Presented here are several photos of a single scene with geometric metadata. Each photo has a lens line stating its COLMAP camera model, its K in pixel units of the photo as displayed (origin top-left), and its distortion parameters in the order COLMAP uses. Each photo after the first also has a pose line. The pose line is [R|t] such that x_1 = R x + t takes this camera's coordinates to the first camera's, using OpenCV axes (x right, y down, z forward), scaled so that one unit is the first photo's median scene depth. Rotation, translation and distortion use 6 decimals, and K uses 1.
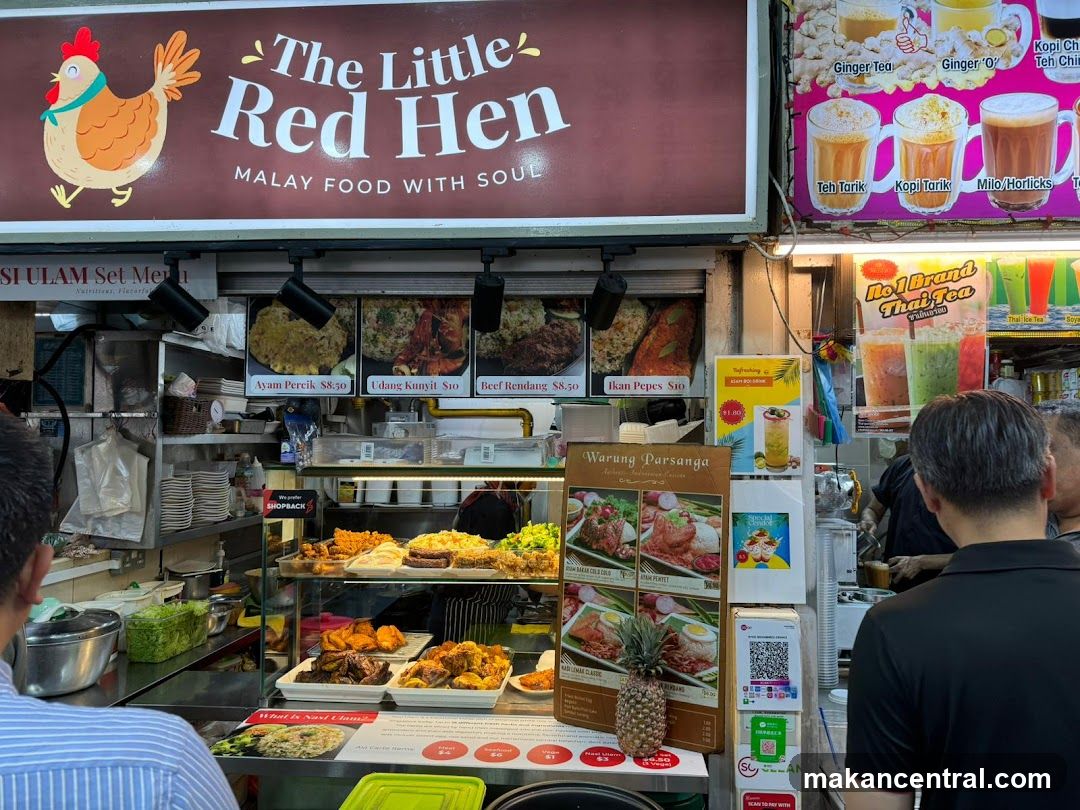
lens RADIAL K [[760.2, 0, 546.2], [0, 760.2, 406.7], [0, 0, 1]] dist [0.020787, -0.024256]
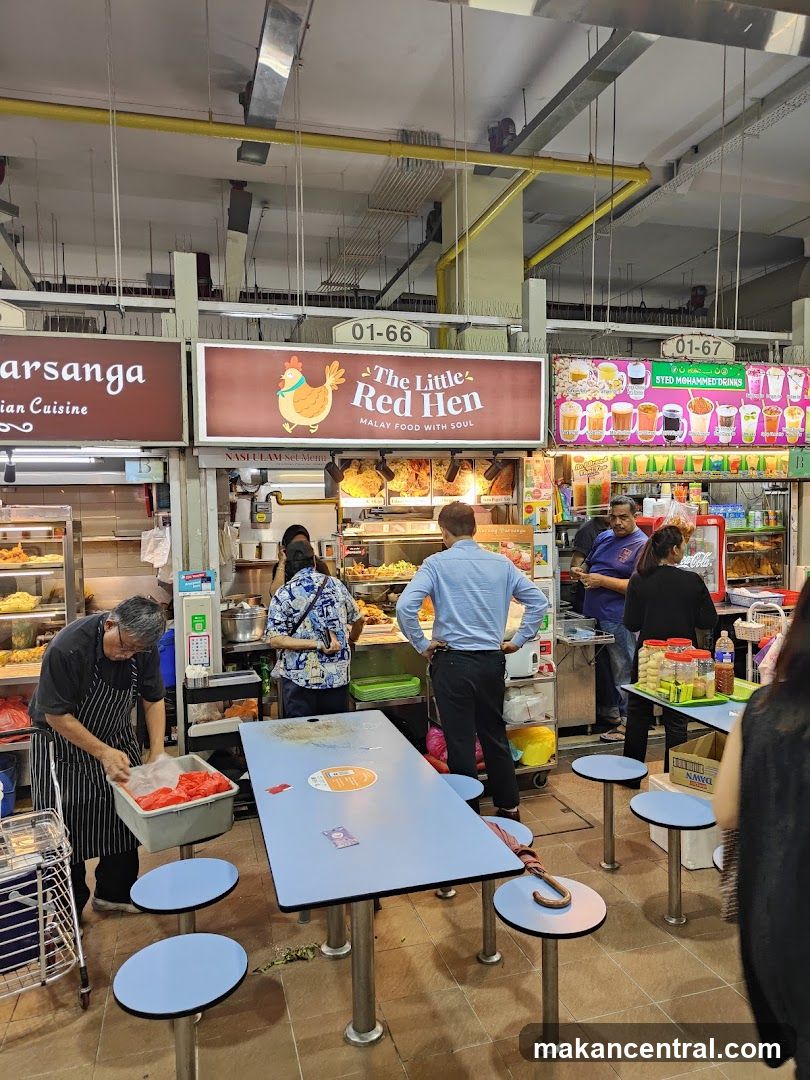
lens RADIAL K [[760.2, 0, 397.1], [0, 760.2, 545.2], [0, 0, 1]] dist [0.020787, -0.024256]
pose [[0.936476, -0.041413, 0.348278, -1.212494], [0.010307, 0.995825, 0.090697, -0.124986], [-0.350580, -0.081346, 0.932993, -1.453102]]
